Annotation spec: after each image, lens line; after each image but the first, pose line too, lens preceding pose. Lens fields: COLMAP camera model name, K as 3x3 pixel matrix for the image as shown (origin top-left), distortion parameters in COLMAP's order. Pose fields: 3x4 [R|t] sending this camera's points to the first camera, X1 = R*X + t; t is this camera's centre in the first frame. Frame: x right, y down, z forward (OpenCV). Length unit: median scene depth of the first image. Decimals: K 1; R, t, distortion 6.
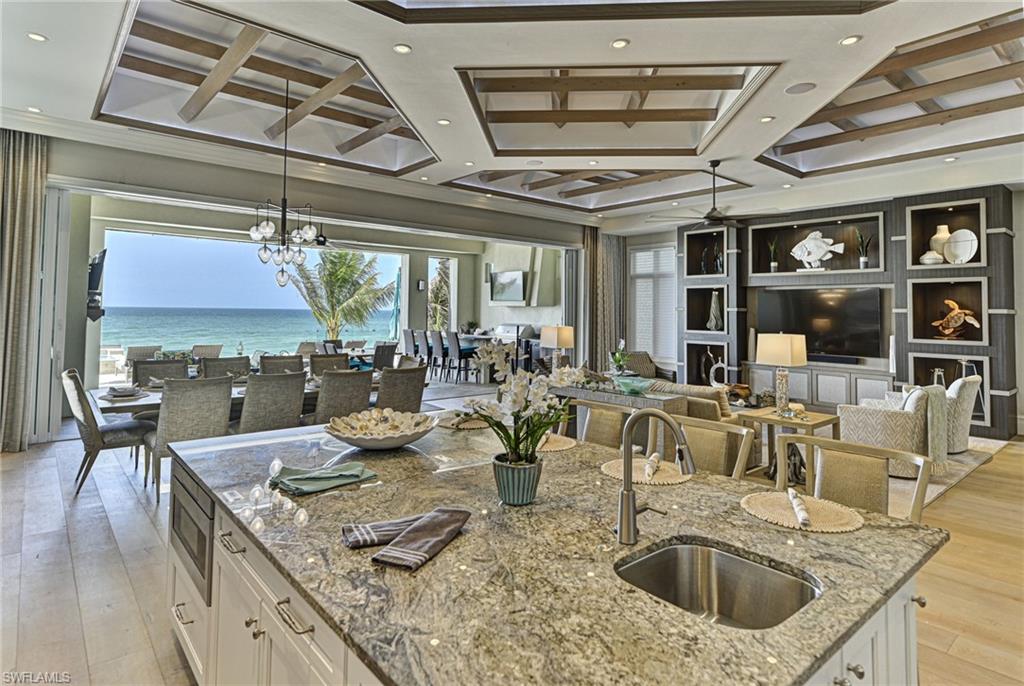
lens RADIAL K [[553.3, 0, 511.4], [0, 553.3, 291.8], [0, 0, 1]] dist [0.001972, 0.000921]
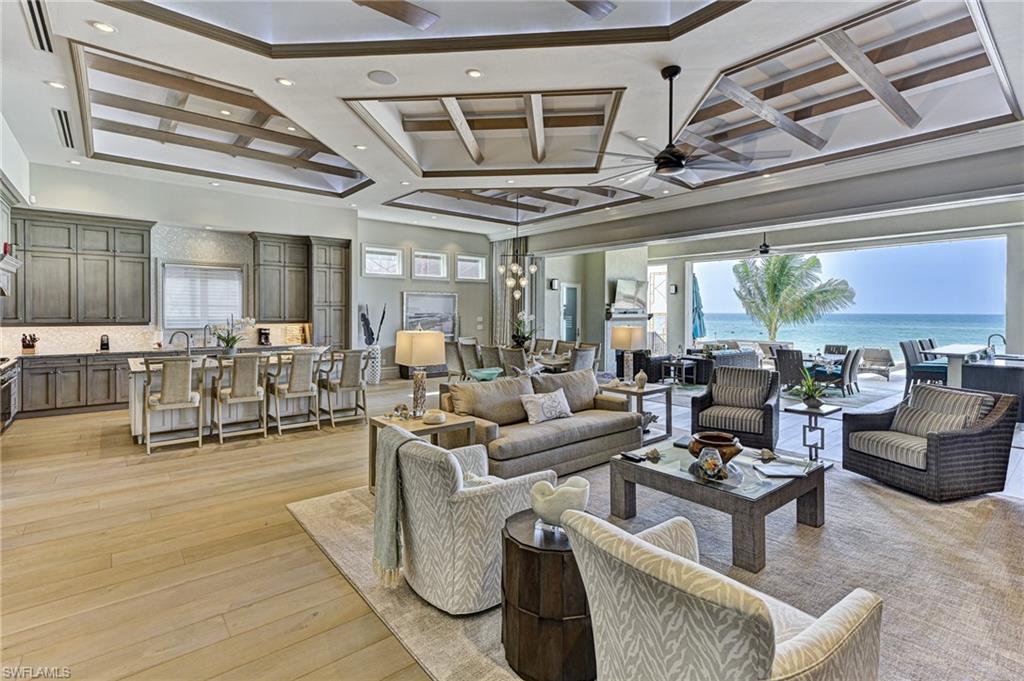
lens RADIAL K [[478.5, 0, 511.7], [0, 478.5, 313.4], [0, 0, 1]] dist [0.048338, 0.000224]
pose [[-0.016475, -0.011939, -0.999793, 0.568833], [0.032604, 0.999391, -0.012471, 0.027207], [0.999333, -0.032803, -0.016076, 0.506824]]
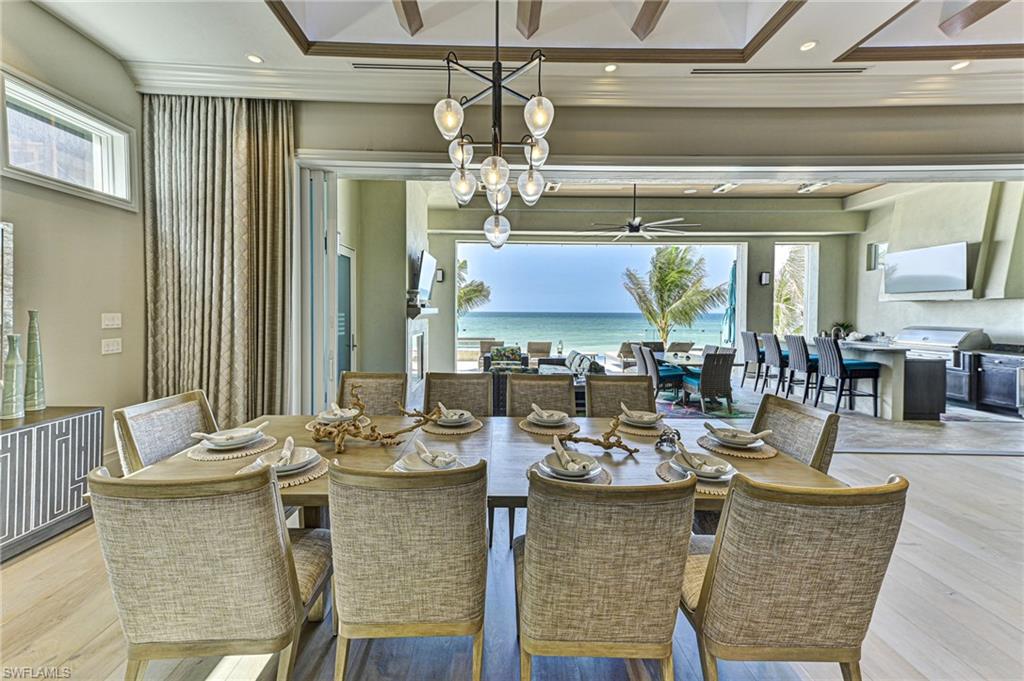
lens RADIAL K [[413.8, 0, 502.9], [0, 413.8, 316.8], [0, 0, 1]] dist [0.032925, 0.000167]
pose [[0.770610, -0.000026, -0.637307, -0.088549], [0.026354, 0.999146, 0.031826, 0.020460], [0.636762, -0.041321, 0.769953, 0.362694]]
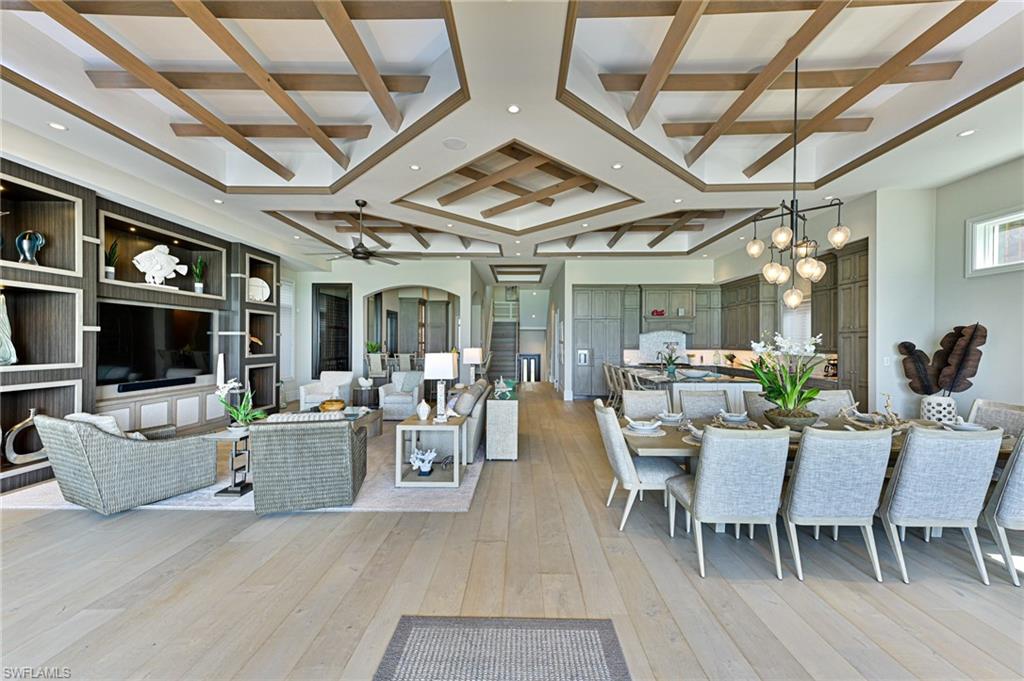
lens RADIAL K [[401.5, 0, 512.0], [0, 401.5, 340.5], [0, 0, 1]] dist [0.000425, 0.000048]
pose [[-0.744206, -0.013216, 0.667820, -0.251071], [-0.037107, 0.999078, -0.021580, 0.032027], [-0.666919, -0.040841, -0.744010, 0.855128]]
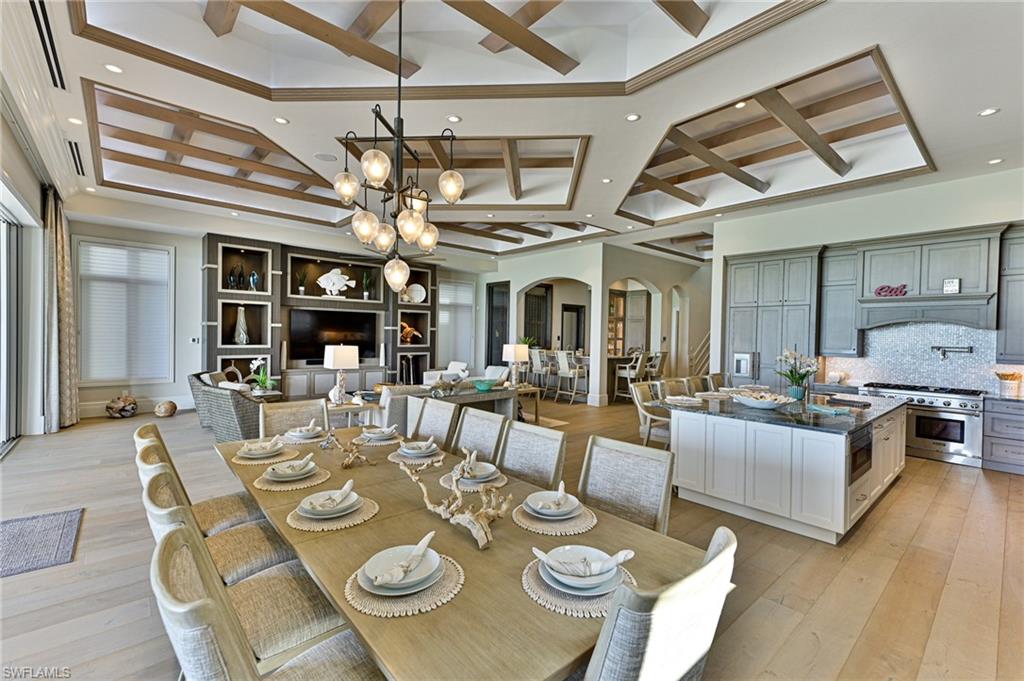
lens RADIAL K [[434.8, 0, 506.7], [0, 434.8, 337.9], [0, 0, 1]] dist [0.001409, 0.000139]
pose [[-0.003505, -0.023567, 0.999716, -0.406105], [-0.055196, 0.998203, 0.023338, 0.009712], [-0.998469, -0.055098, -0.004799, 0.449307]]
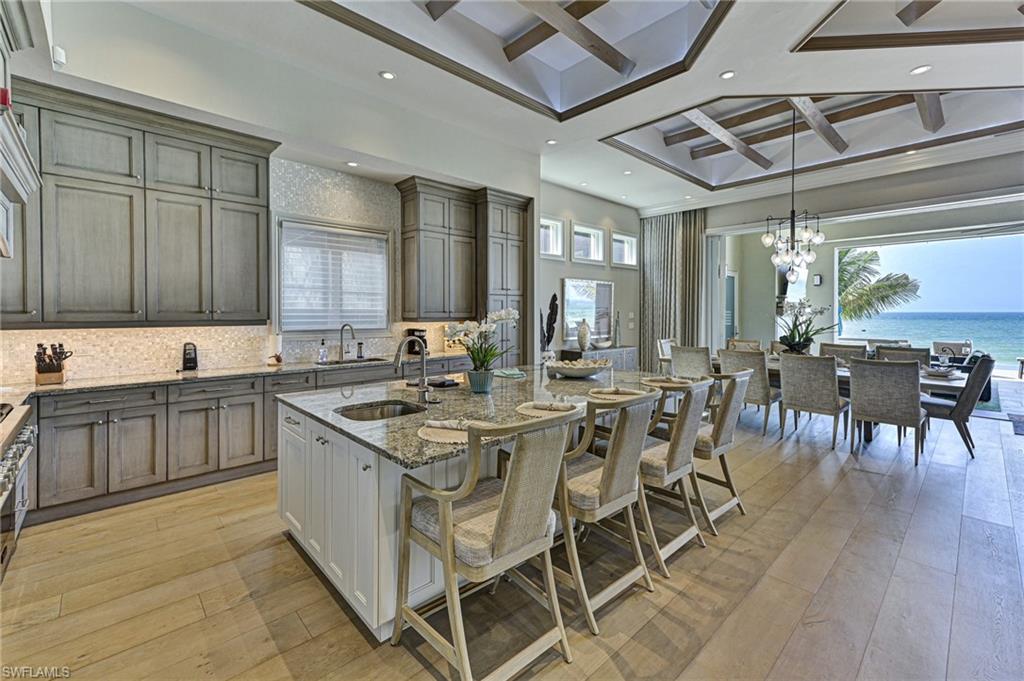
lens RADIAL K [[430.4, 0, 520.0], [0, 430.4, 313.1], [0, 0, 1]] dist [0.030080, 0.000045]
pose [[0.056414, -0.011585, -0.998340, 0.253550], [0.039591, 0.999172, -0.009358, 0.020379], [0.997622, -0.038998, 0.056826, 0.176666]]
